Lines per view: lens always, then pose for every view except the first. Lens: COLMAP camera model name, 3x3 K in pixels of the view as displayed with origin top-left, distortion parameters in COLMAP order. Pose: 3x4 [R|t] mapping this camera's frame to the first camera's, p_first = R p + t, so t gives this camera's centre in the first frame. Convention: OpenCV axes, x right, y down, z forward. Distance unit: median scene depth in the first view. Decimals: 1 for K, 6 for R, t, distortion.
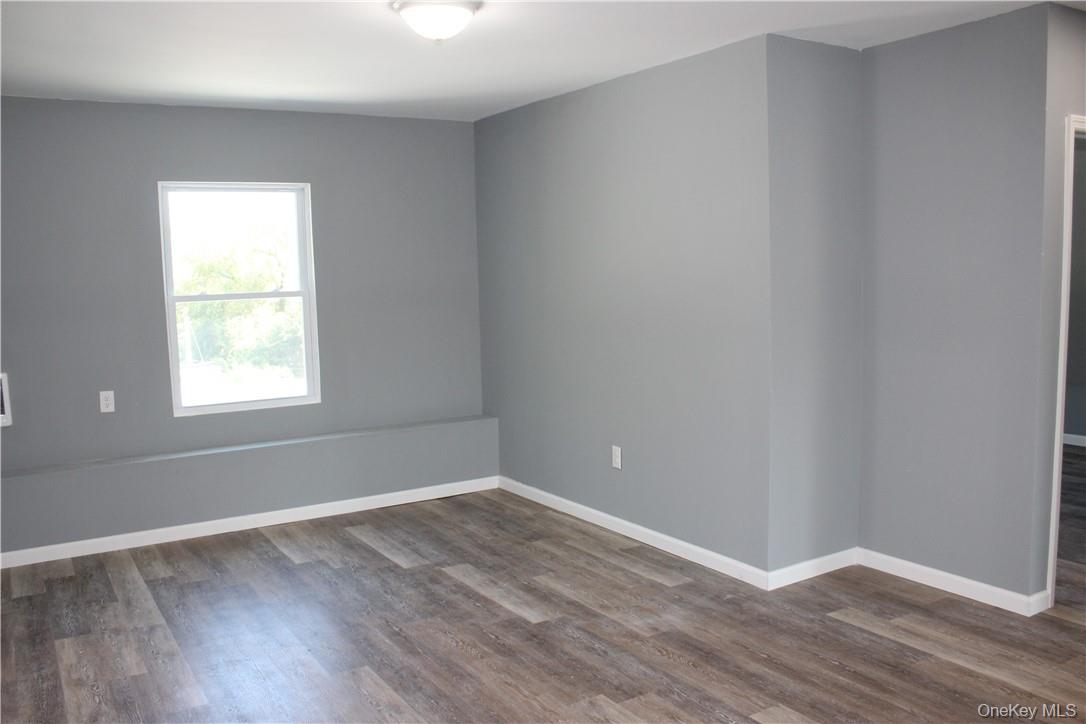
lens RADIAL K [[909.9, 0, 541.8], [0, 909.9, 355.3], [0, 0, 1]] dist [-0.138174, 0.110674]
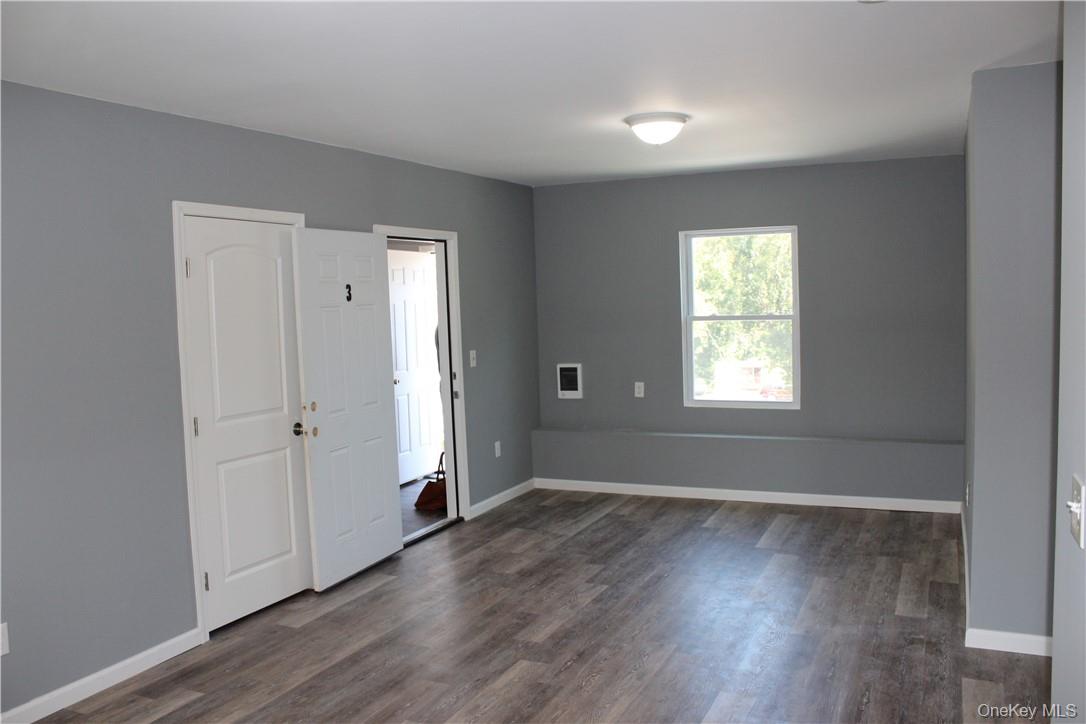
lens RADIAL K [[909.9, 0, 539.0], [0, 909.9, 362.0], [0, 0, 1]] dist [-0.138174, 0.110674]
pose [[0.542502, 0.069440, -0.837180, 0.755416], [-0.064793, 0.997068, 0.040715, -0.048208], [0.837552, 0.032155, 0.545410, 0.091007]]
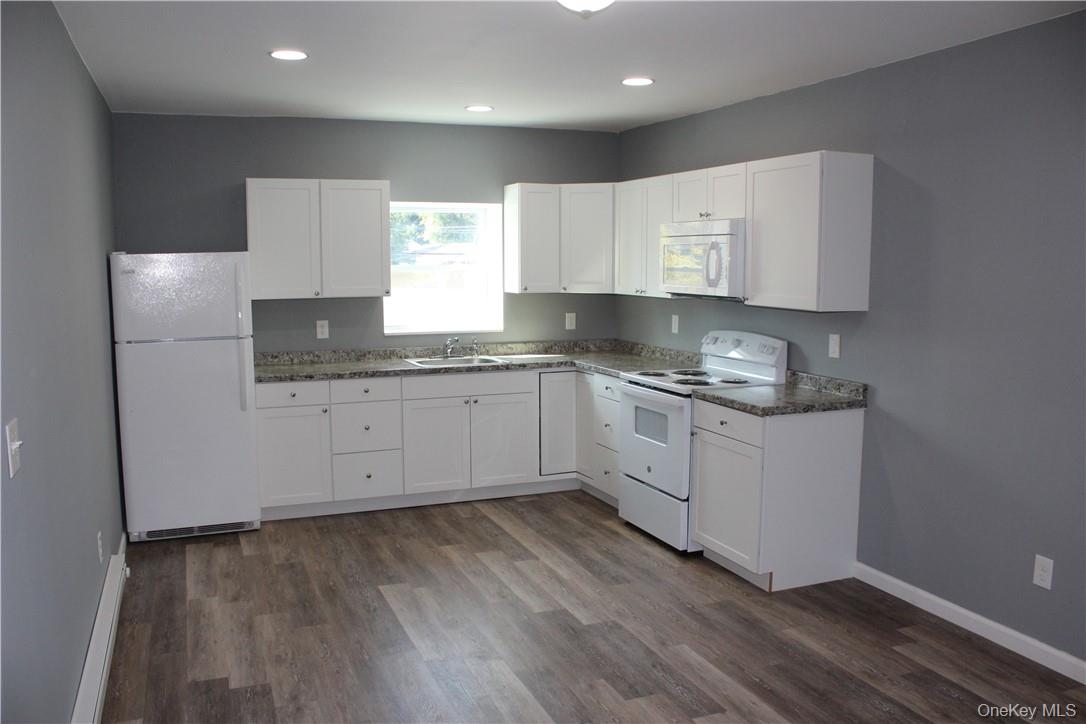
lens RADIAL K [[909.9, 0, 539.4], [0, 909.9, 357.1], [0, 0, 1]] dist [-0.138174, 0.110674]
pose [[-0.983084, 0.011743, 0.182777, 0.169694], [0.047732, 0.979884, 0.193774, -0.110680], [-0.176825, 0.199220, -0.963869, 0.947210]]
